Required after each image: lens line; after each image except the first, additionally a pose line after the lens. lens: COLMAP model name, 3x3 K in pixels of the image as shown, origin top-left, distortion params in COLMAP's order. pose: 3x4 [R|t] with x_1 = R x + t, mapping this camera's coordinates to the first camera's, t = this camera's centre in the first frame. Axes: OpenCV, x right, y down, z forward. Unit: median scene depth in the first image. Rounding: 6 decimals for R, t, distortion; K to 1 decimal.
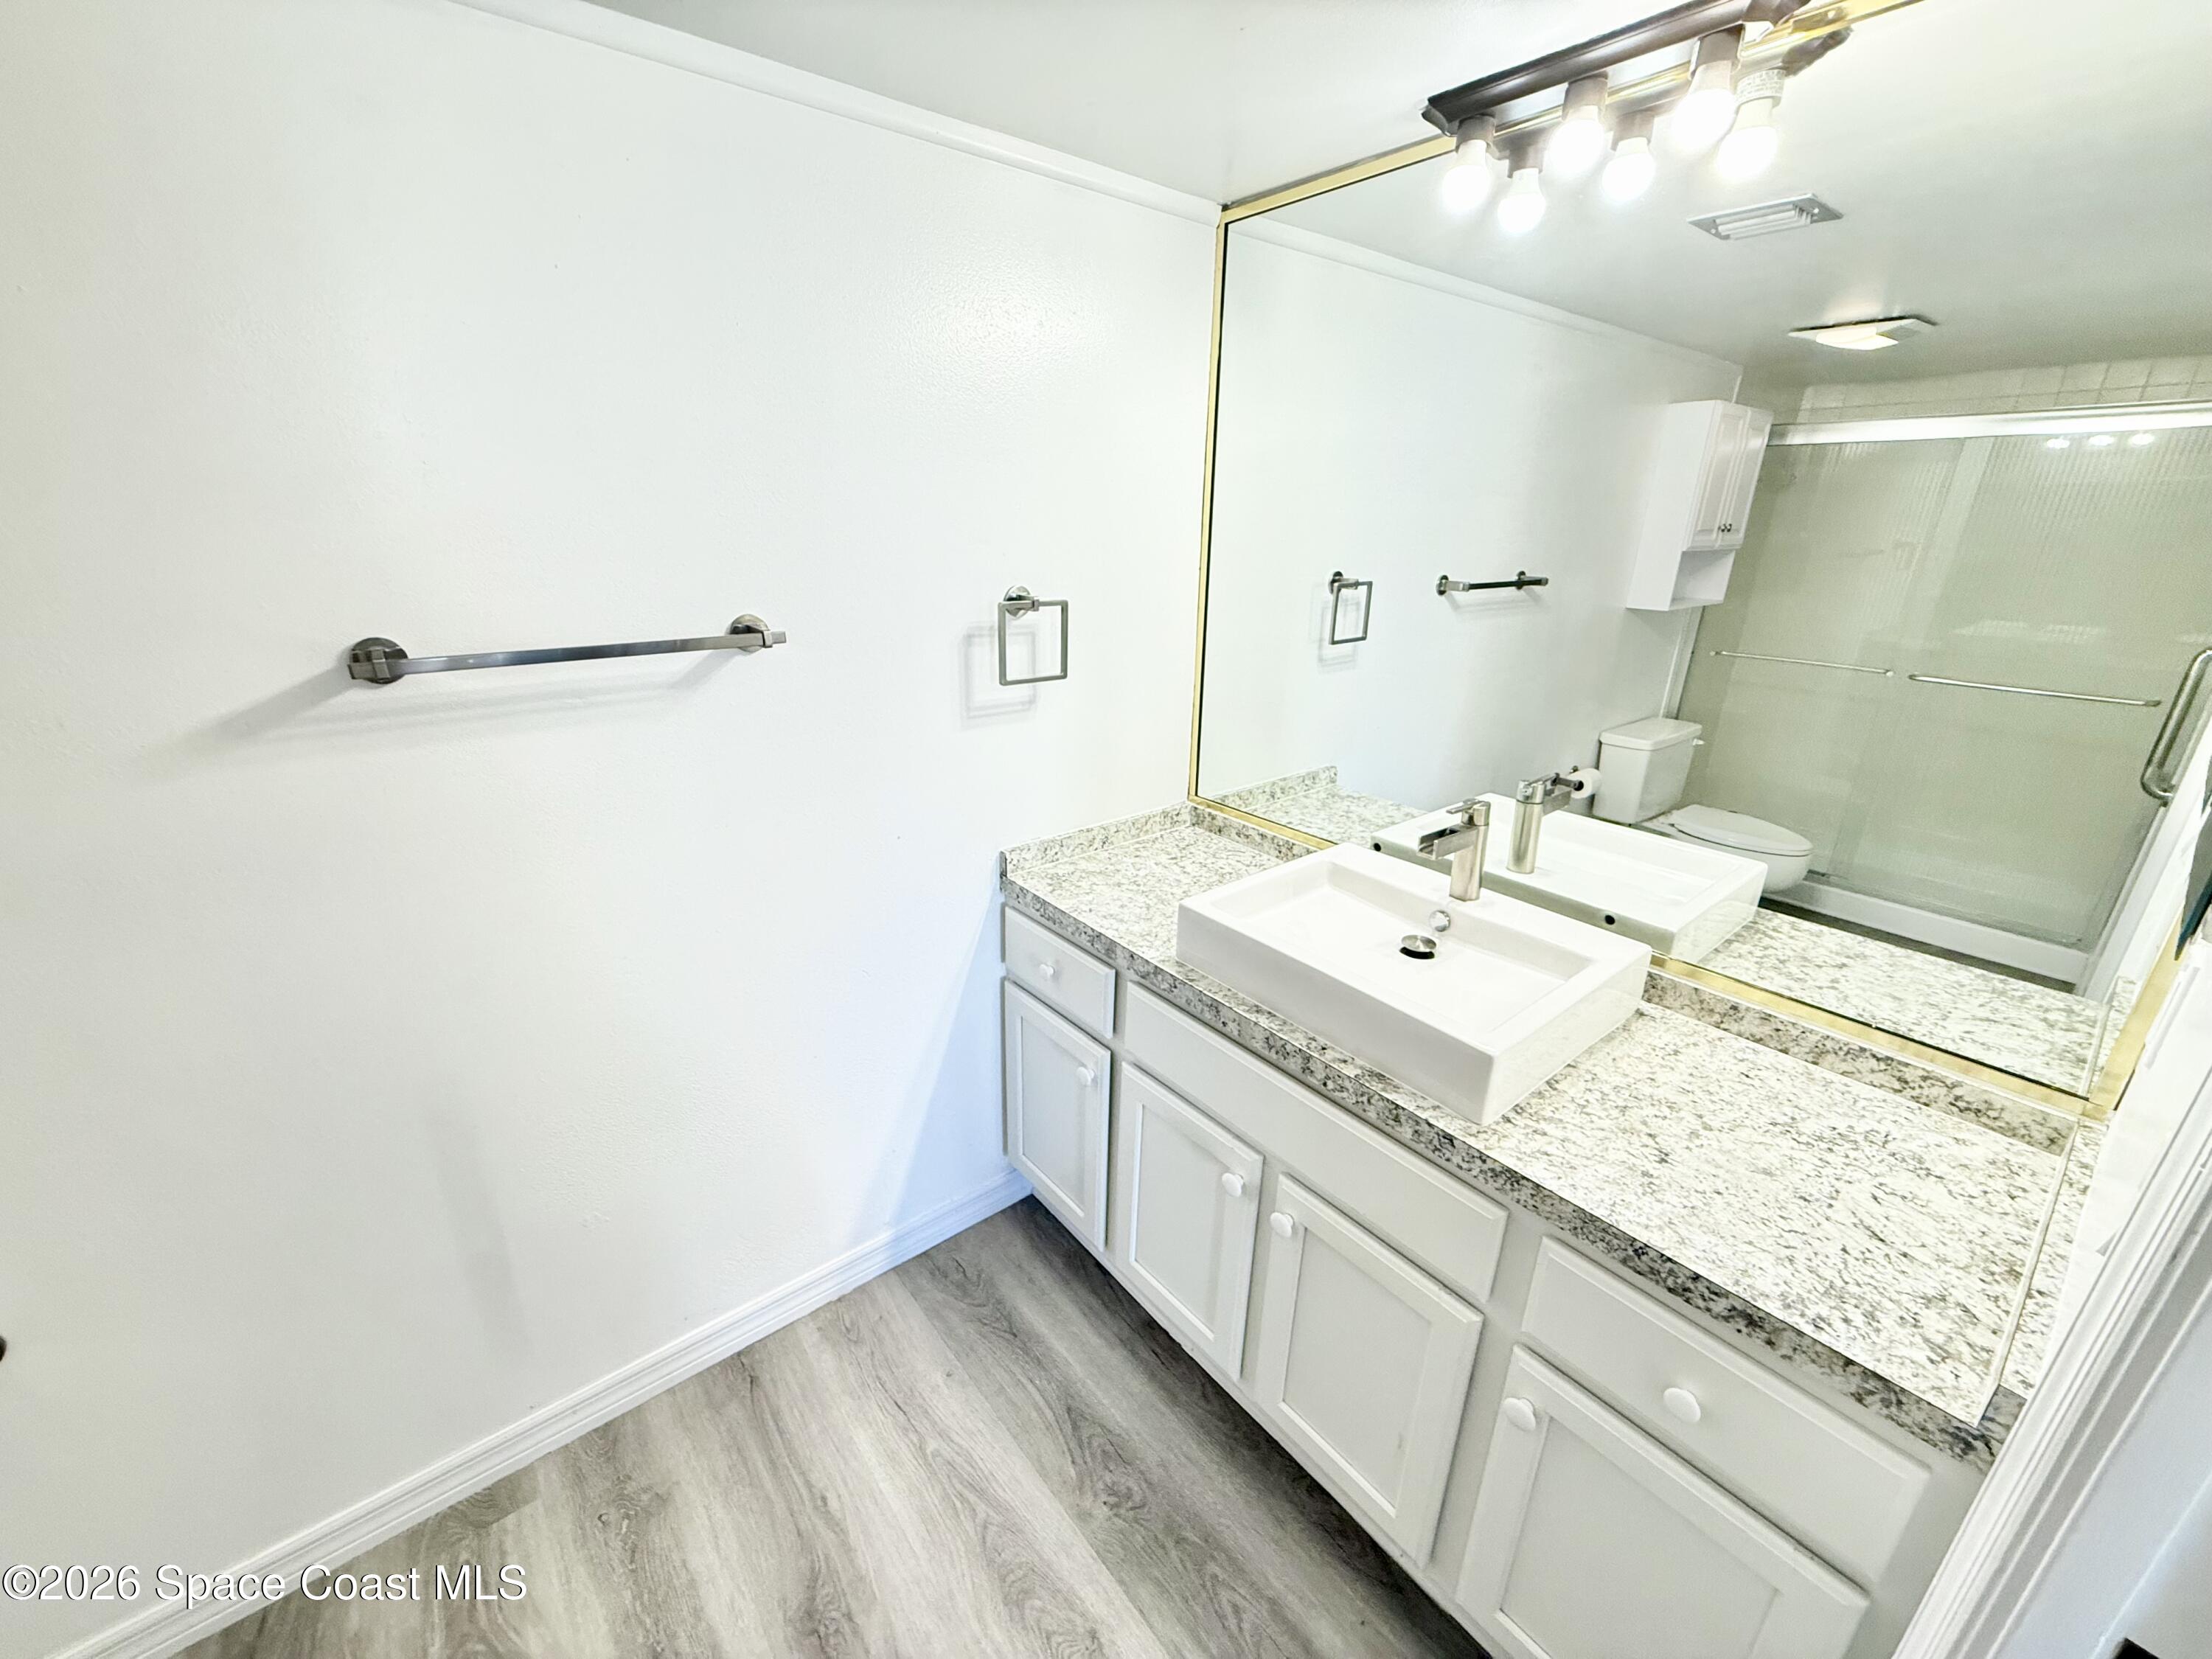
lens RADIAL K [[881.9, 0, 1103.2], [0, 881.9, 828.5], [0, 0, 1]] dist [-0.000822, -0.000118]
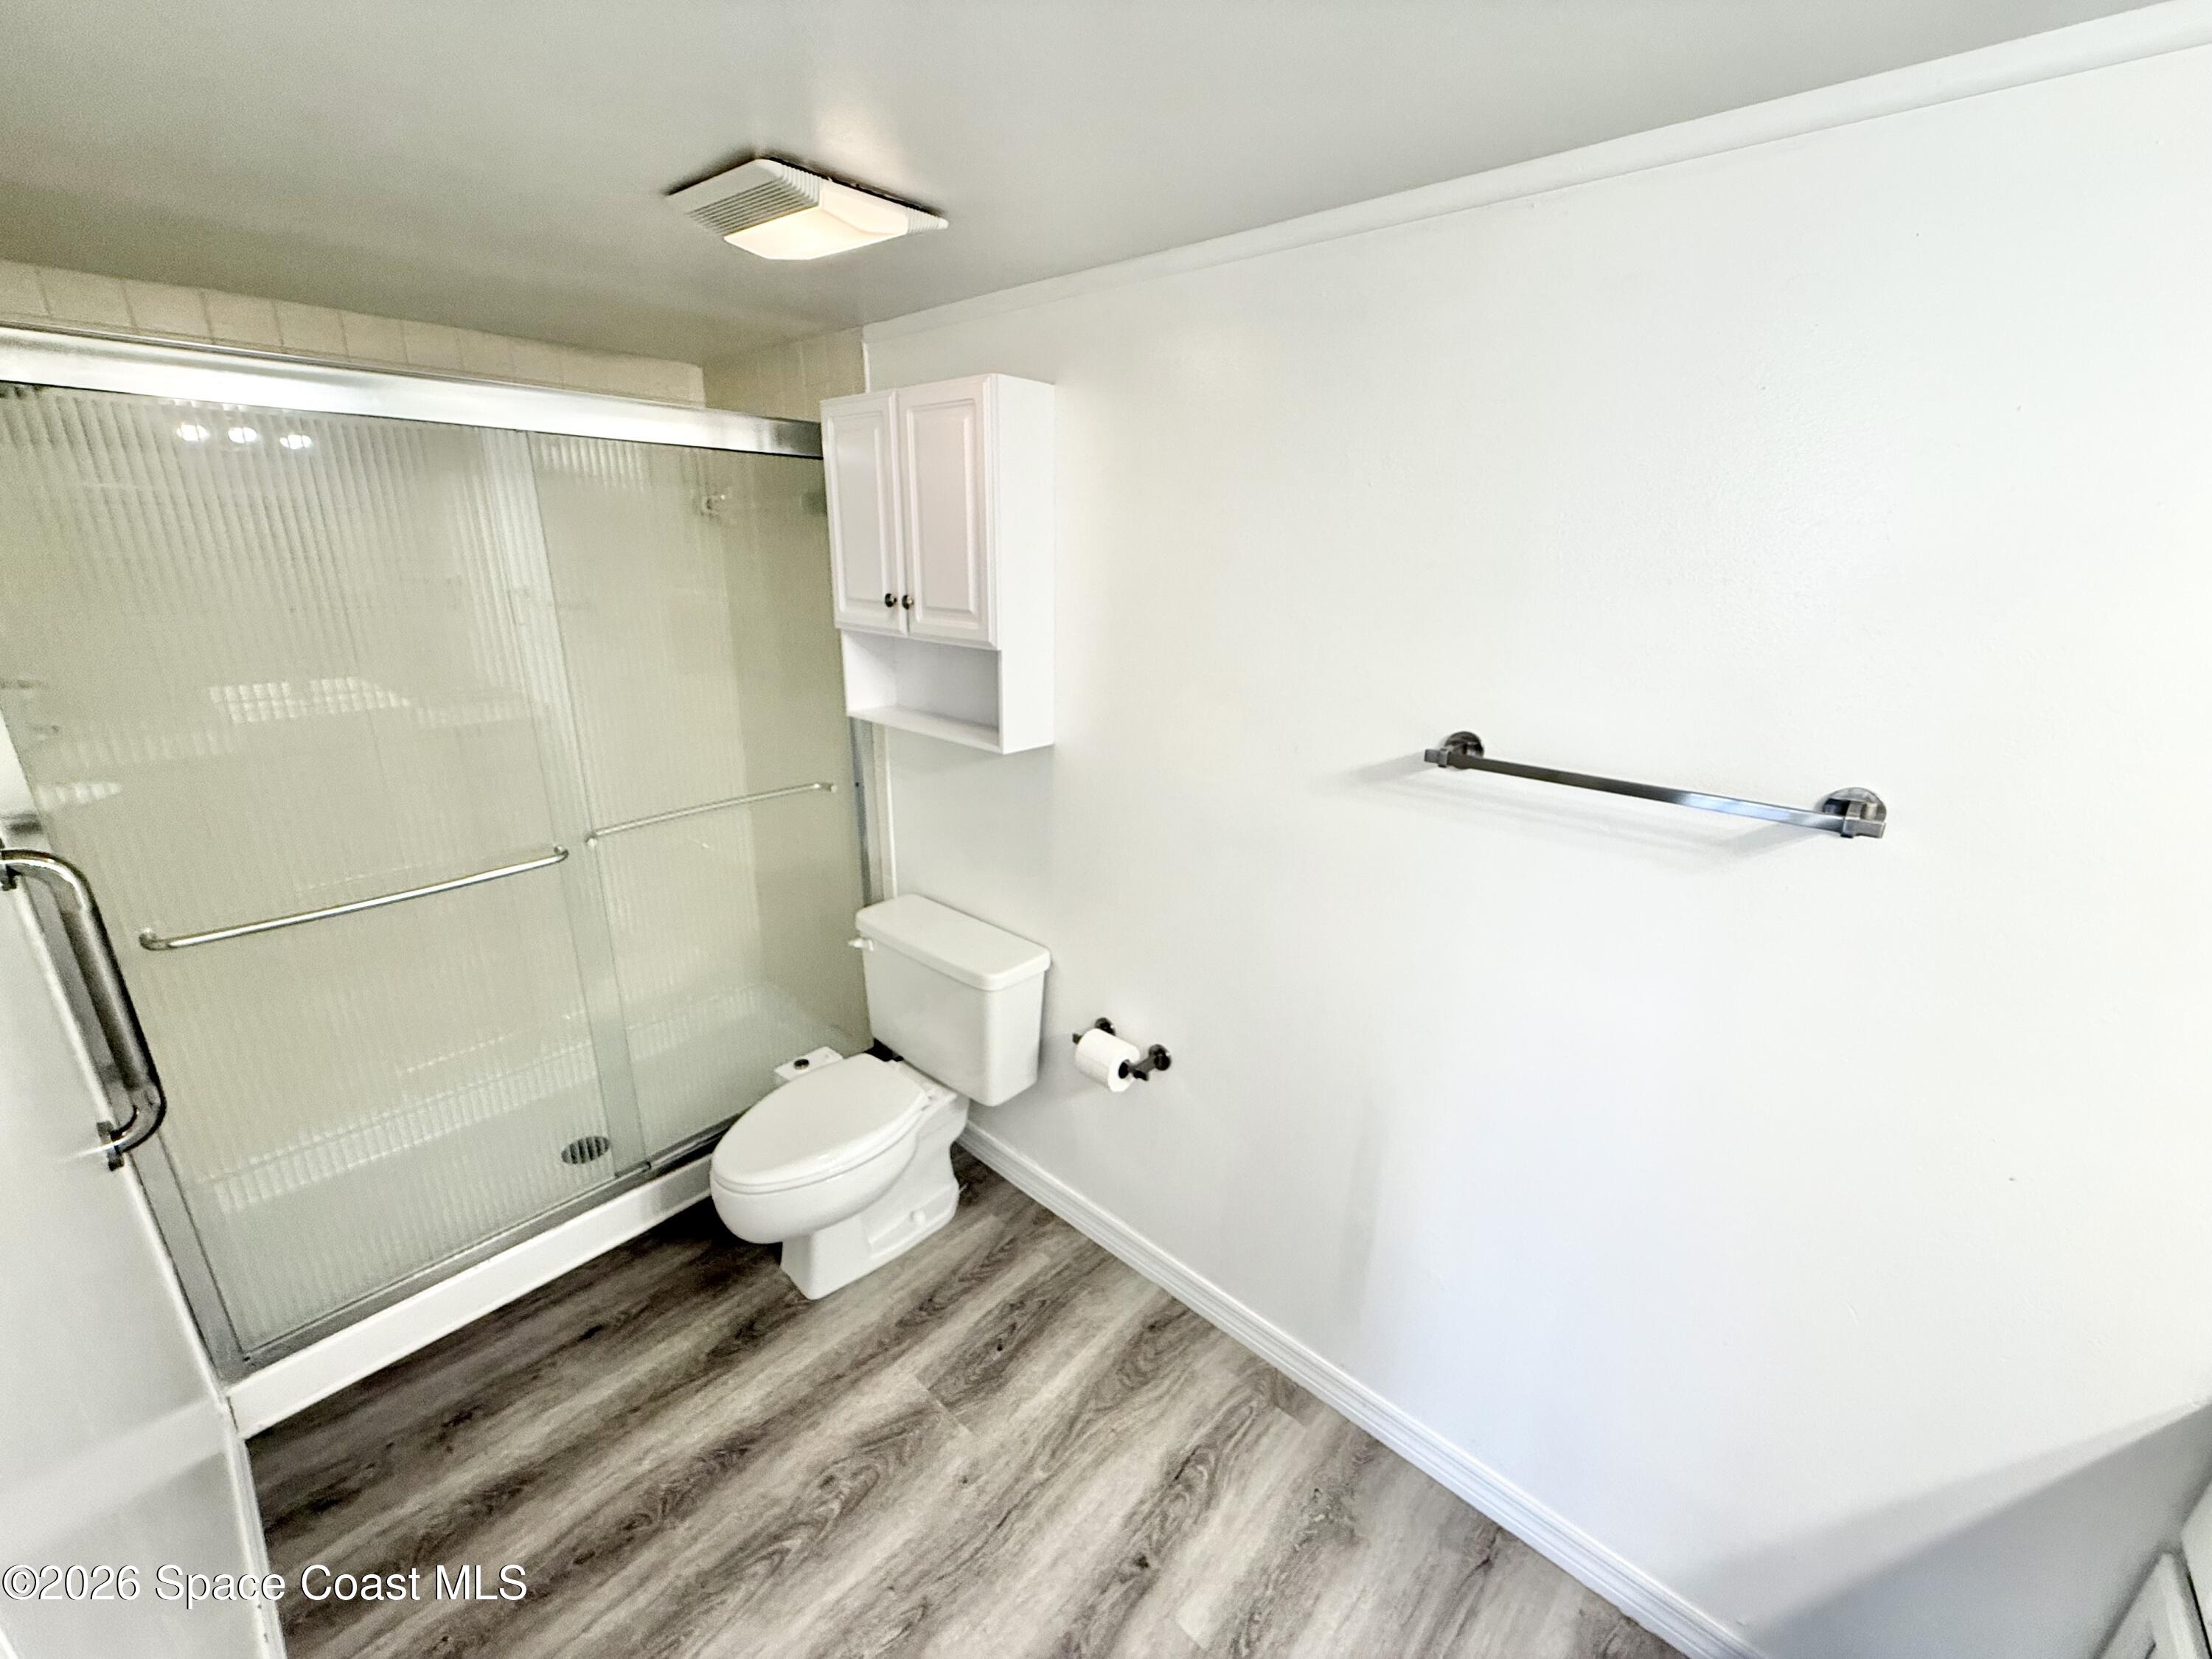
lens RADIAL K [[881.9, 0, 1103.9], [0, 881.9, 831.7], [0, 0, 1]] dist [-0.000822, -0.000118]
pose [[0.153311, 0.295383, -0.942998, 0.201050], [-0.349457, 0.908822, 0.227864, -0.146685], [0.924324, 0.294603, 0.242556, 0.218928]]
